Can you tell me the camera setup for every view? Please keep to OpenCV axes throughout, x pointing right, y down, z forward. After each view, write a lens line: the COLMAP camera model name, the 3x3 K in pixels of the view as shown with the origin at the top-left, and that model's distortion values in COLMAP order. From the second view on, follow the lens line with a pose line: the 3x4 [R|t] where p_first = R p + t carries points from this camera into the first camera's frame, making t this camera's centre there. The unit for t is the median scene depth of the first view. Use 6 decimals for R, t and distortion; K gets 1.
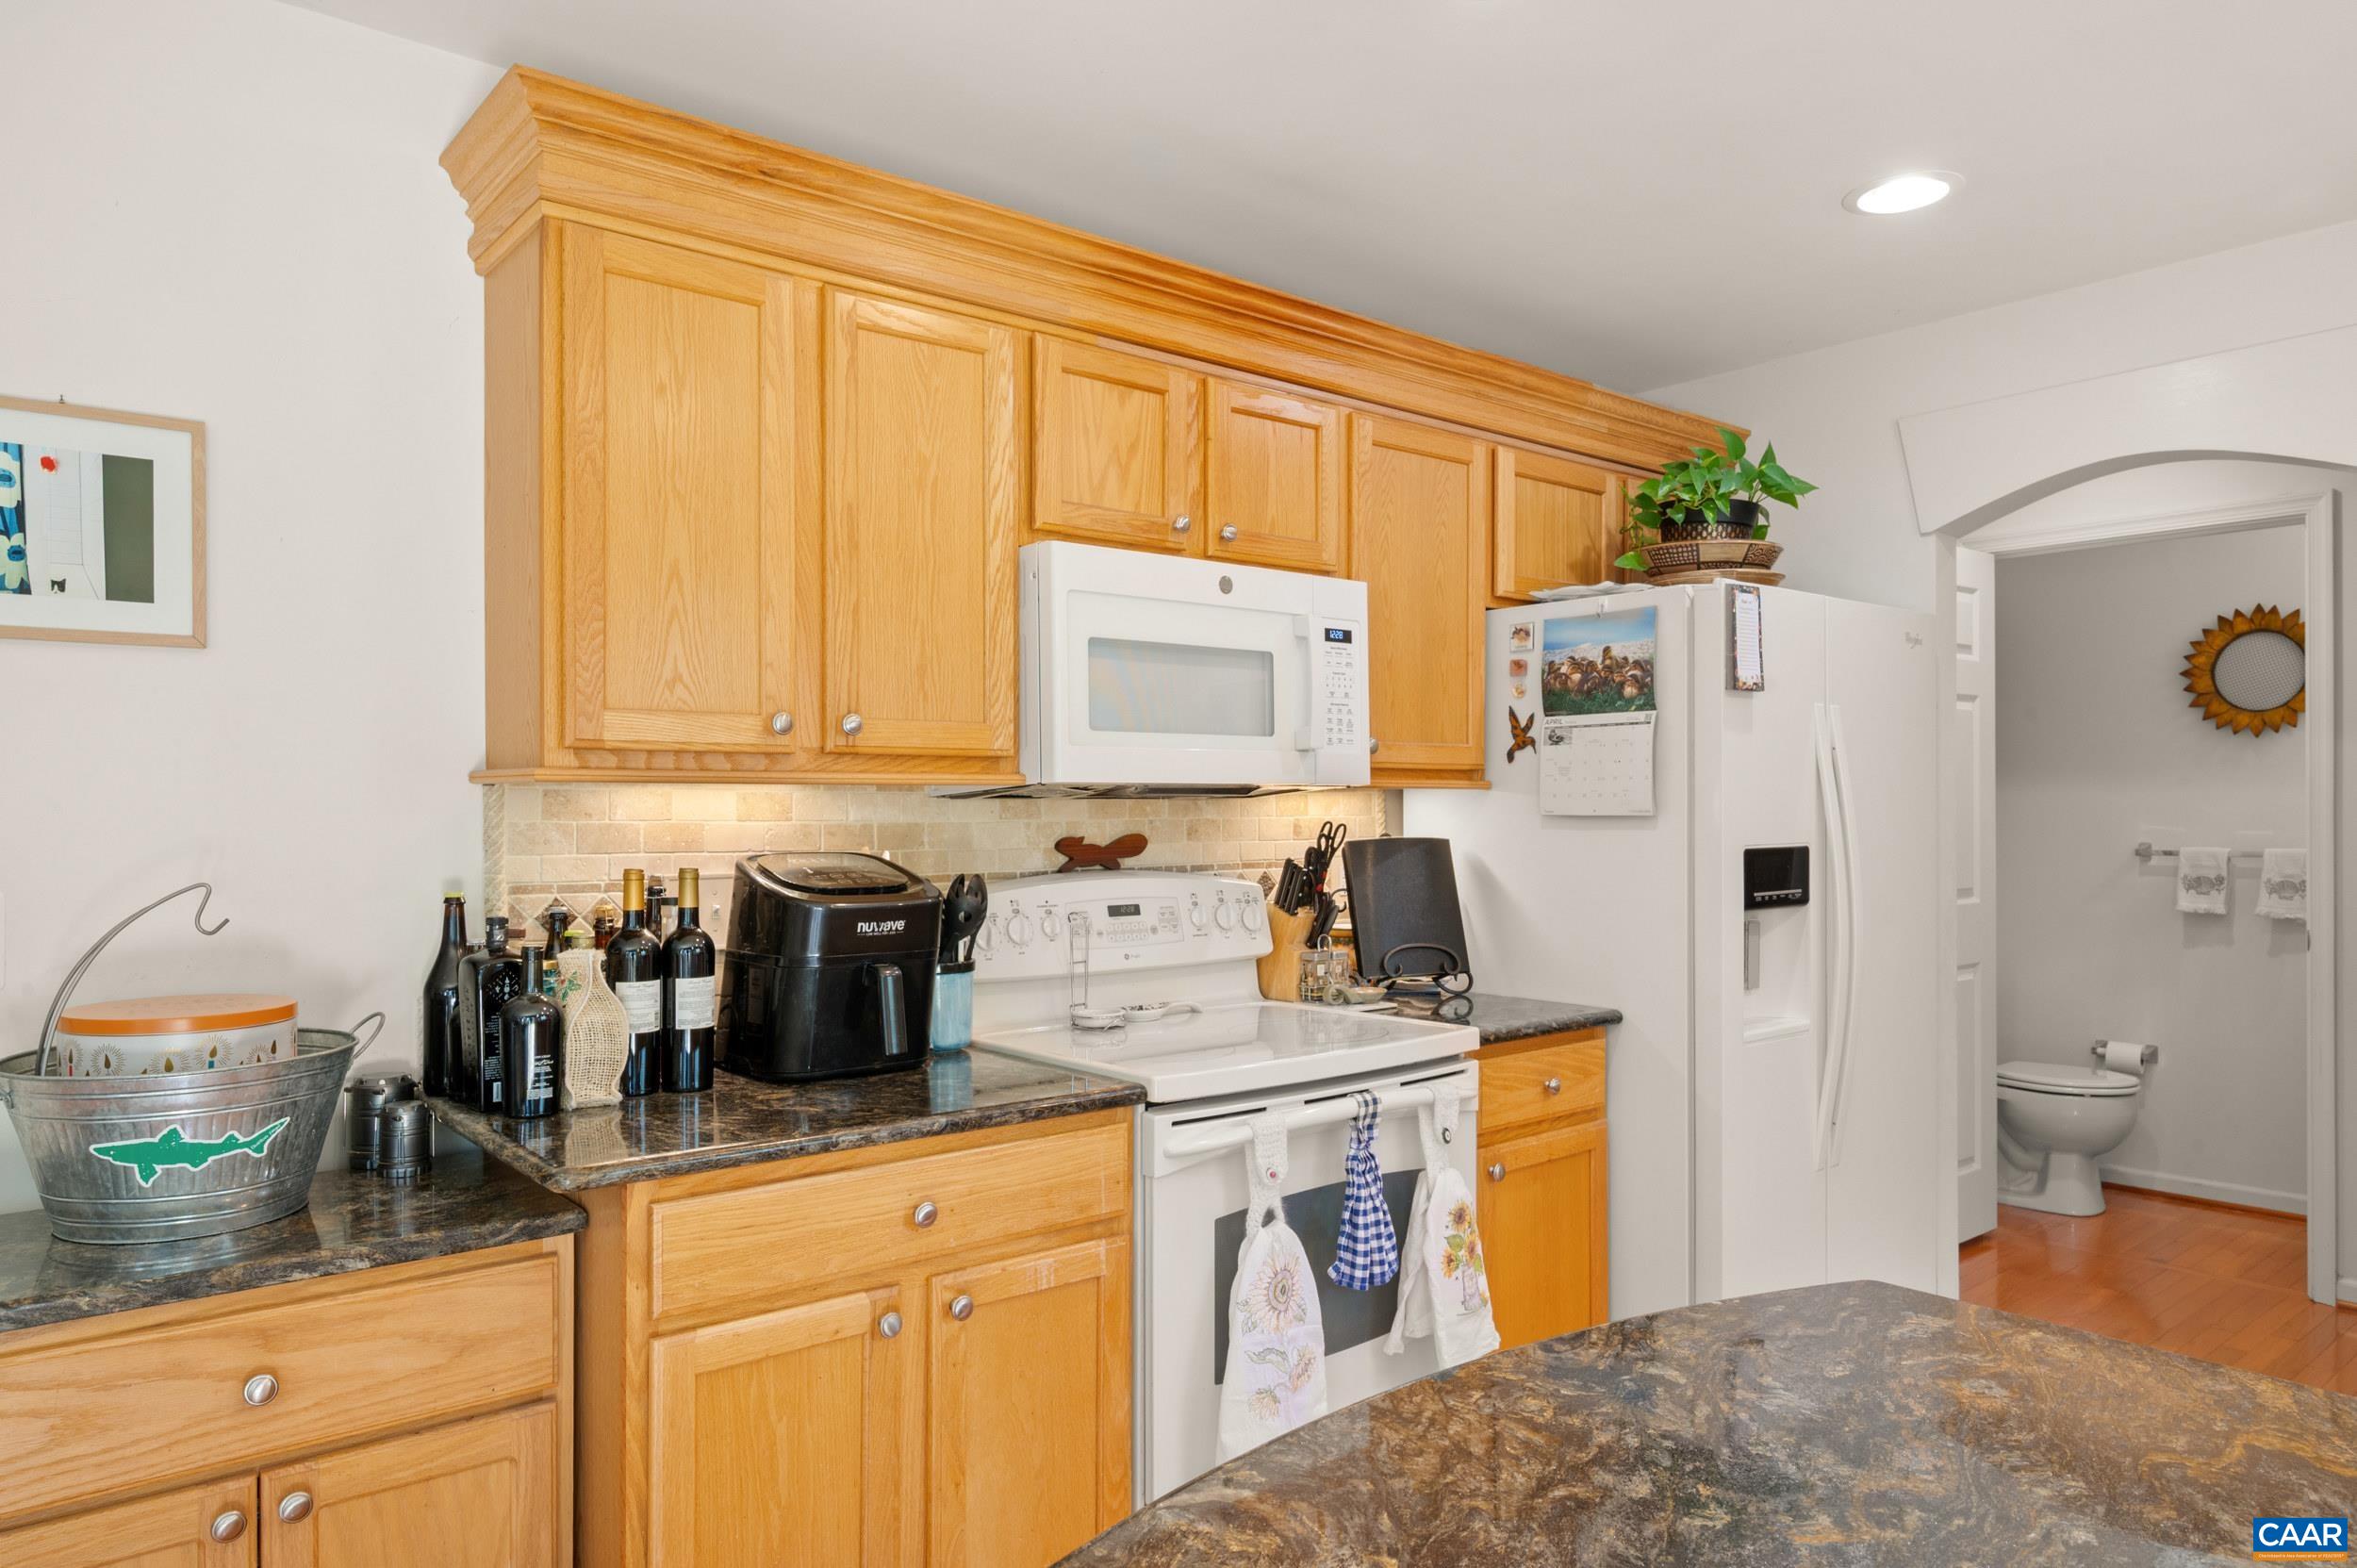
lens RADIAL K [[1510.9, 0, 1179.9], [0, 1510.9, 807.6], [0, 0, 1]] dist [0.000004, 0.000189]
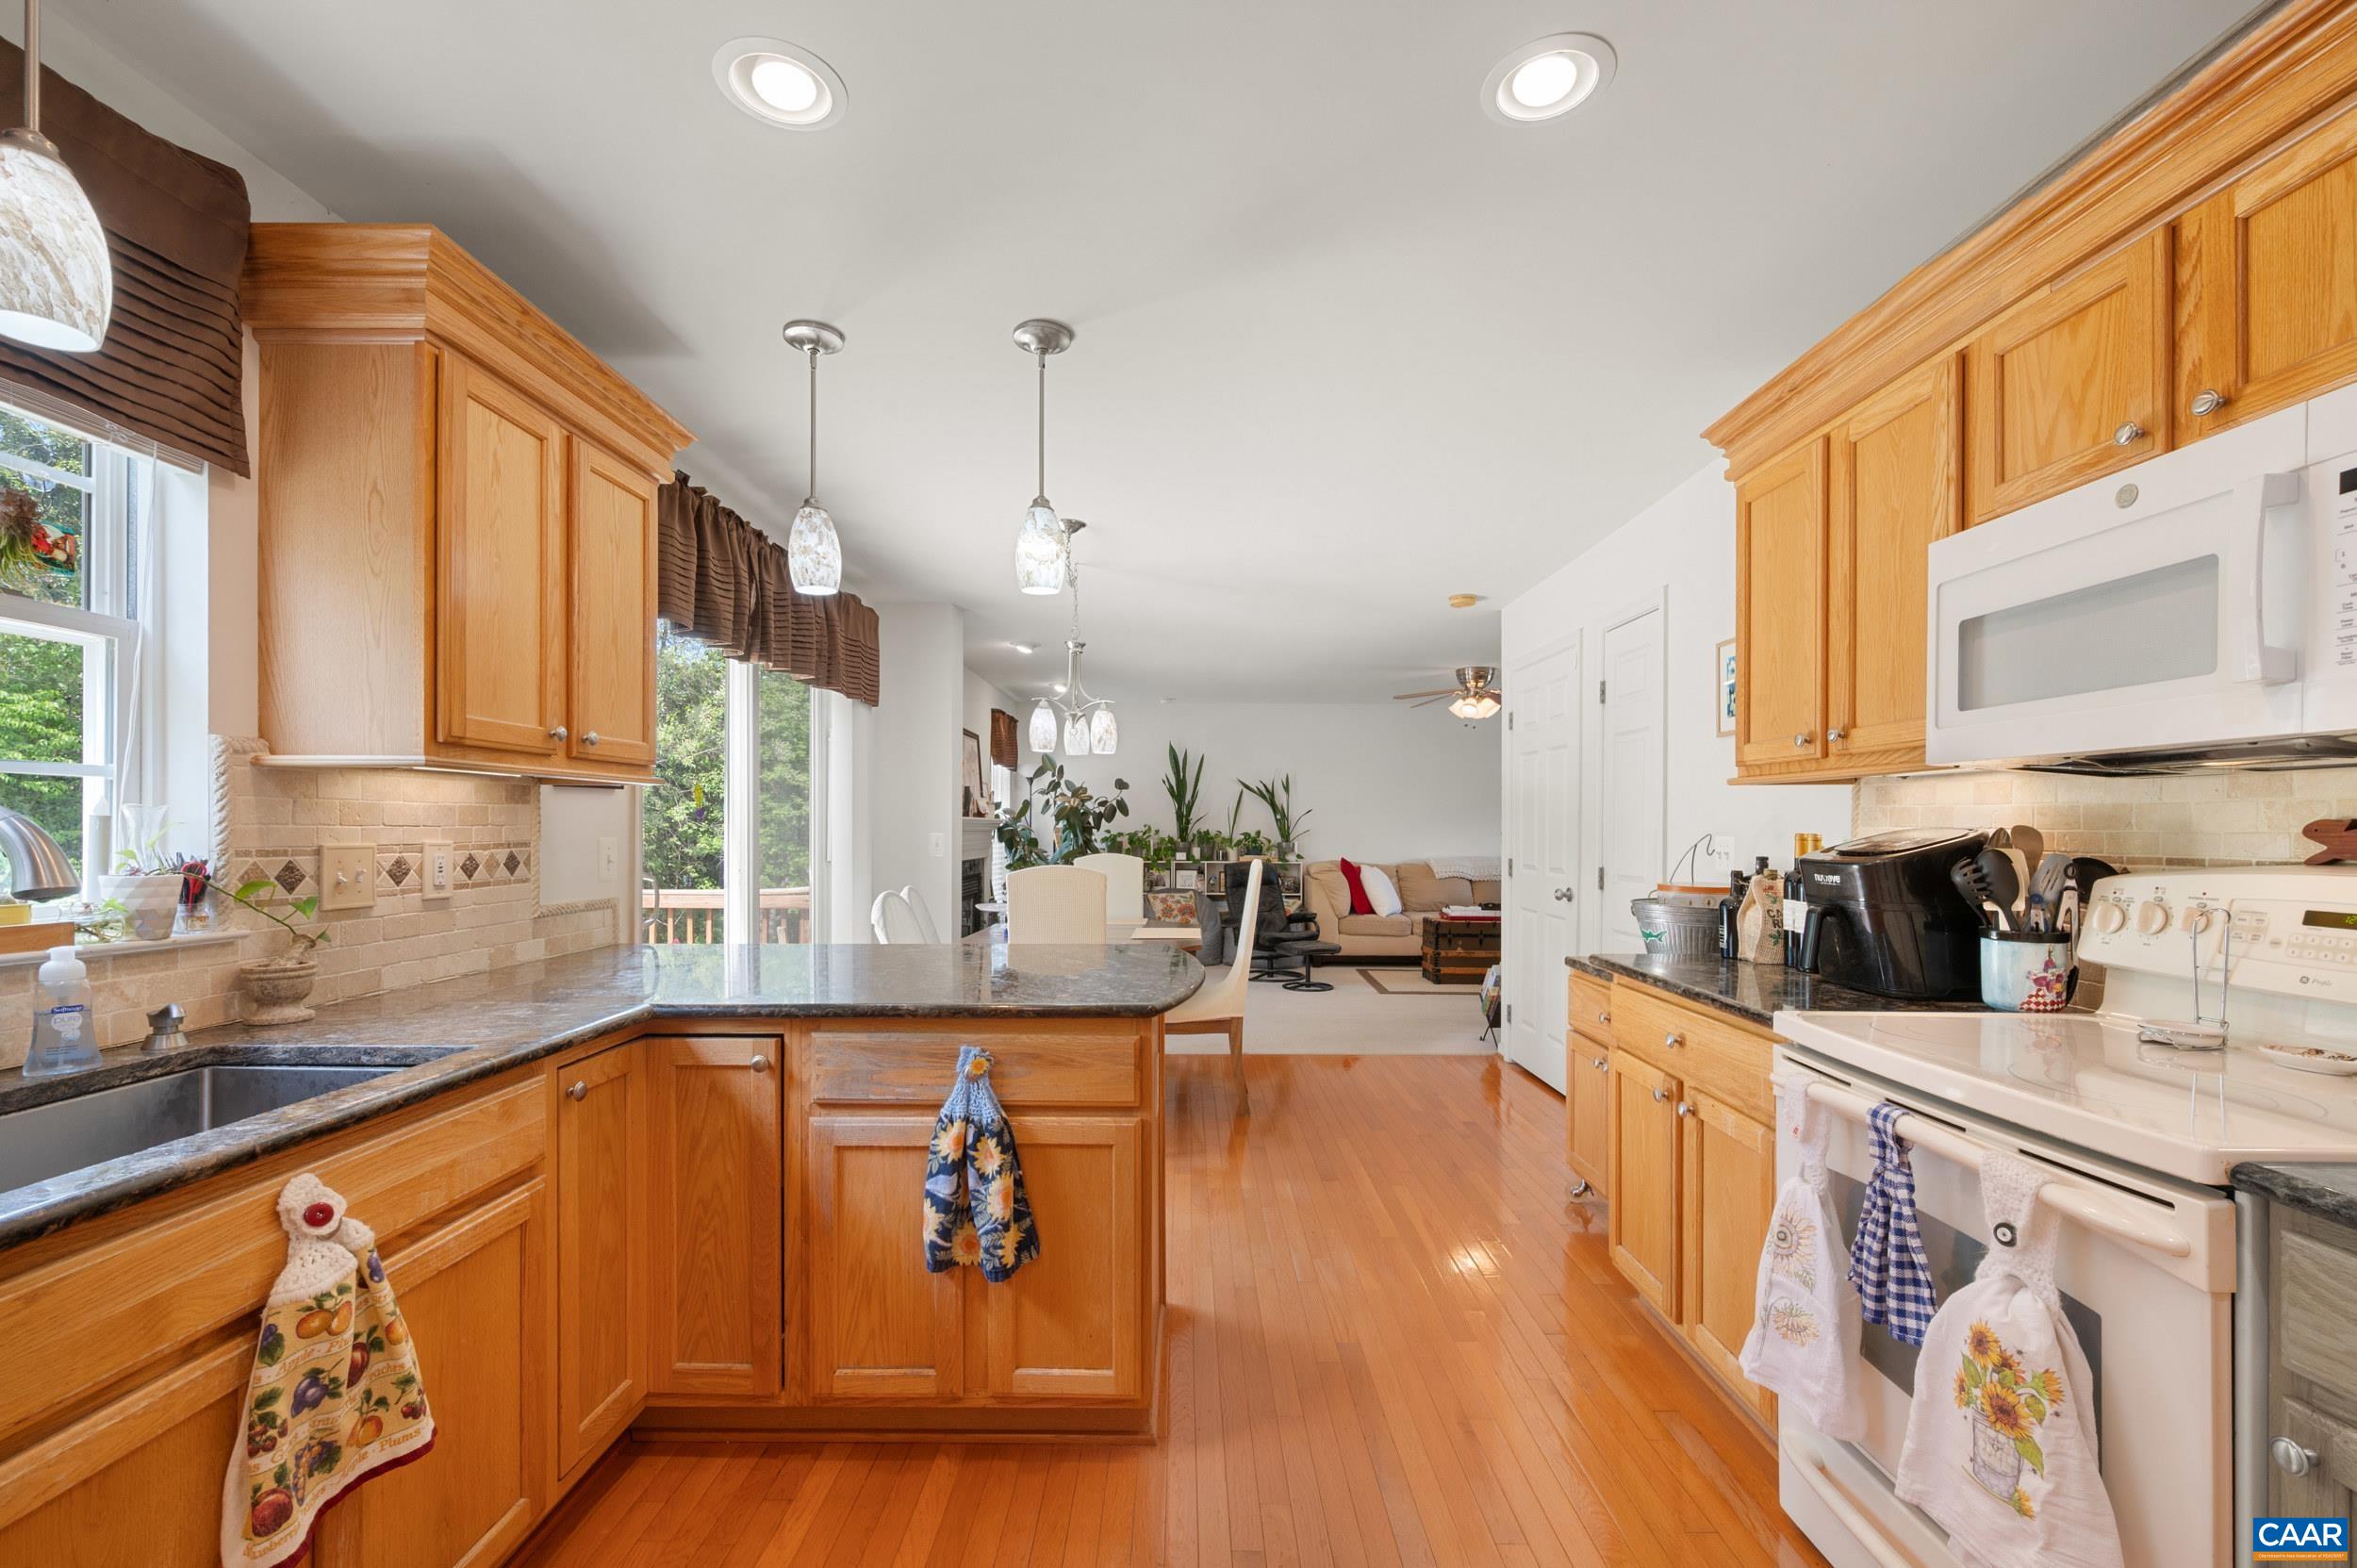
lens RADIAL K [[980.6, 0, 1180.8], [0, 980.6, 829.5], [0, 0, 1]] dist [-0.001649, 0.000098]
pose [[-0.647915, 0.005066, -0.761696, 0.757293], [-0.000470, 0.999975, 0.007051, 0.023673], [0.761712, 0.004926, -0.647896, 0.978019]]
